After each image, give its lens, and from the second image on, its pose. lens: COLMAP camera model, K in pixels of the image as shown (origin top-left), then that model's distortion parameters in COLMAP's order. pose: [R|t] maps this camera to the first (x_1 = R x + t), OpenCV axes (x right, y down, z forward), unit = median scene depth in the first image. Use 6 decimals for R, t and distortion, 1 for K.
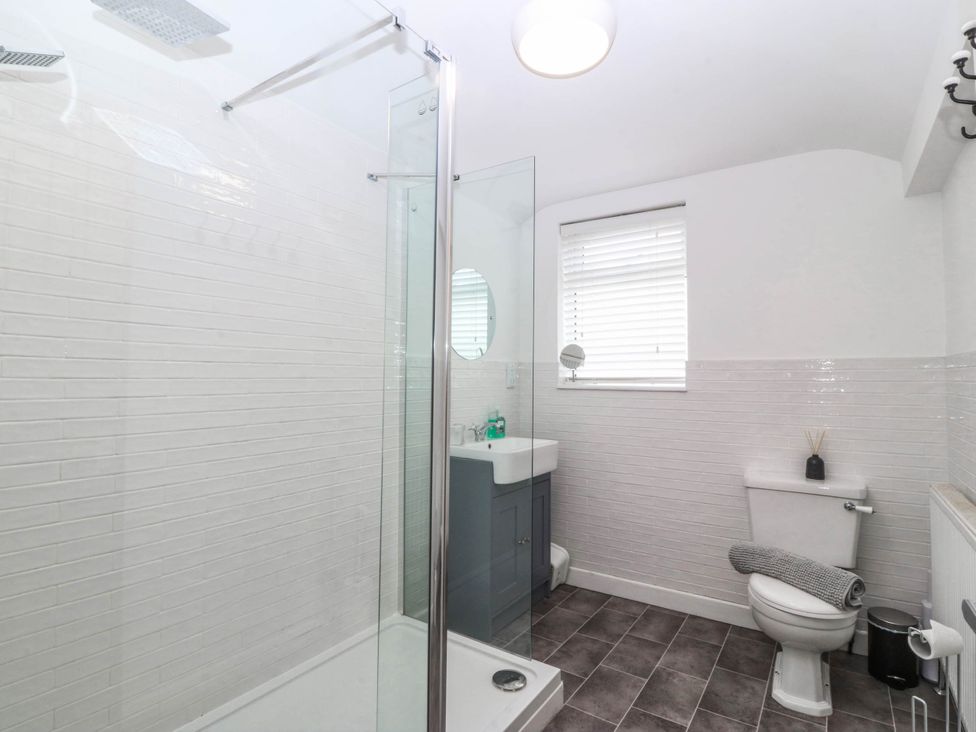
lens RADIAL K [[512.1, 0, 488.8], [0, 512.1, 366.1], [0, 0, 1]] dist [-0.017750, -0.002811]
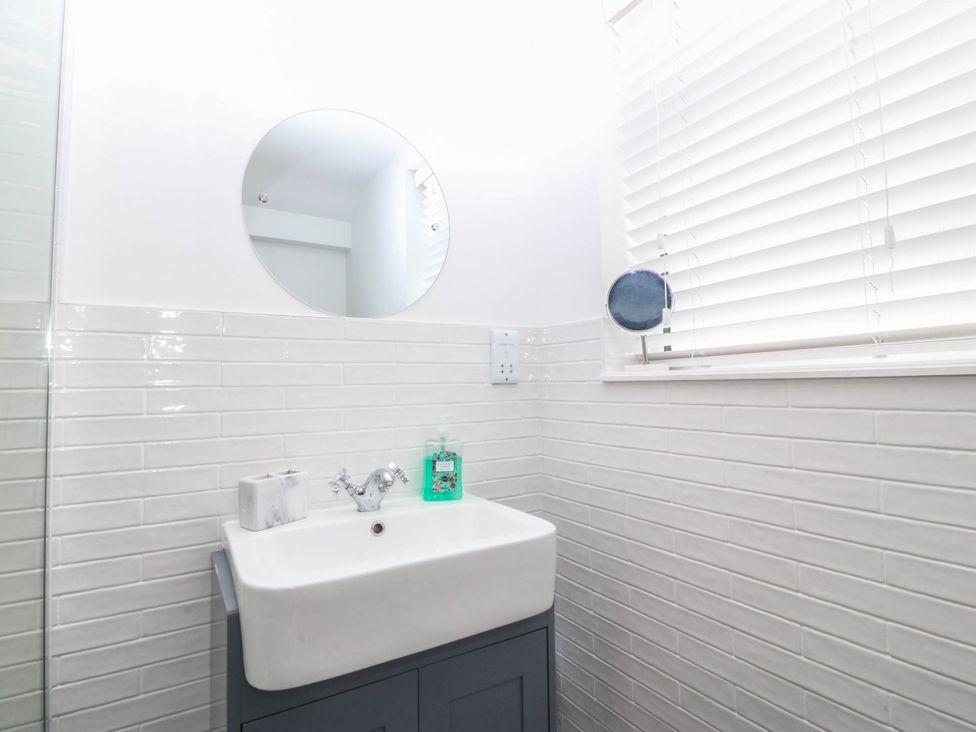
lens RADIAL K [[512.1, 0, 486.3], [0, 512.1, 363.1], [0, 0, 1]] dist [-0.017750, -0.002811]
pose [[0.903220, -0.031529, -0.428017, 0.225479], [0.029099, 0.999502, -0.012220, 0.030633], [0.428189, -0.001417, 0.903688, 0.597754]]
